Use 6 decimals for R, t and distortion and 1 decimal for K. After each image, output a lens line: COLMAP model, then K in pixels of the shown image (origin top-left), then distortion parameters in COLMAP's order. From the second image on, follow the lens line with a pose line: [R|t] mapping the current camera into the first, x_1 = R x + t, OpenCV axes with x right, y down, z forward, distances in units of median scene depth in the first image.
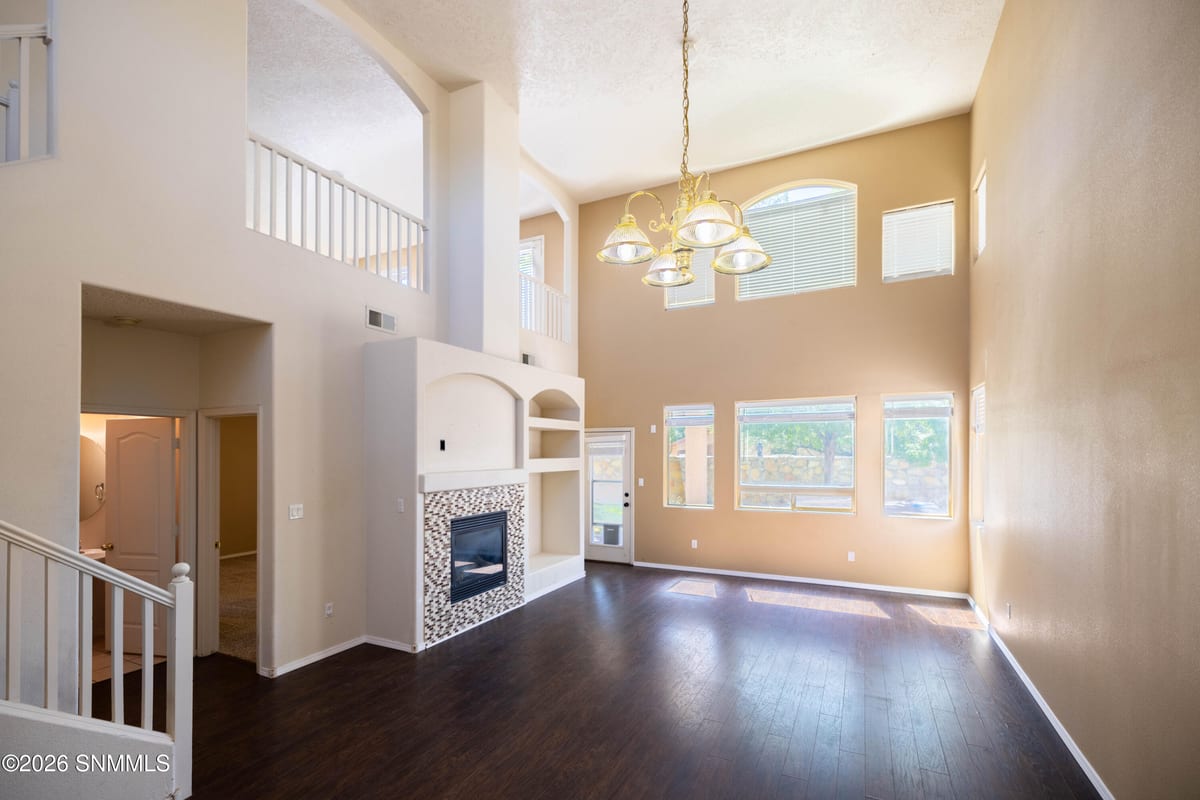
lens RADIAL K [[543.0, 0, 594.7], [0, 543.0, 452.3], [0, 0, 1]] dist [-0.004309, 0.000557]
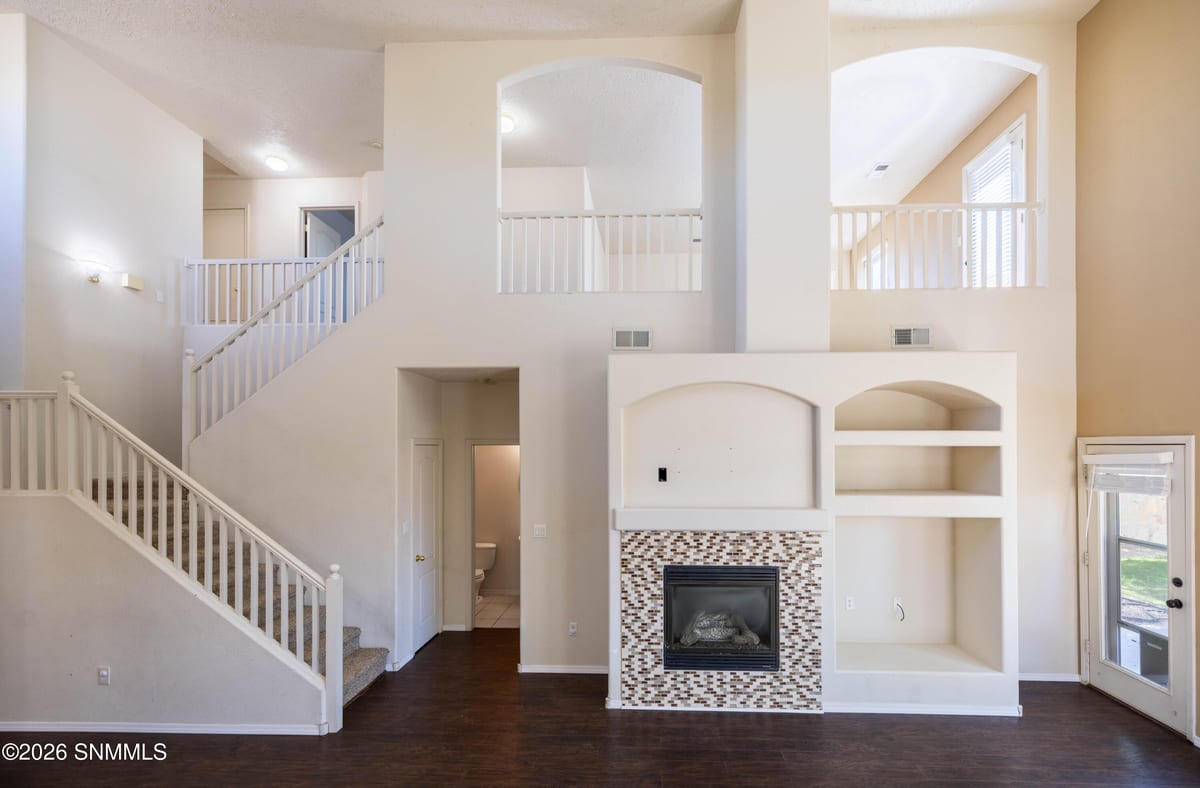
lens RADIAL K [[526.8, 0, 629.2], [0, 526.8, 442.2], [0, 0, 1]] dist [0.001359, -0.000049]
pose [[0.406835, -0.003137, -0.913496, 0.415848], [-0.001842, 0.999989, -0.004254, -0.056423], [0.913500, 0.003414, 0.406825, 0.586654]]
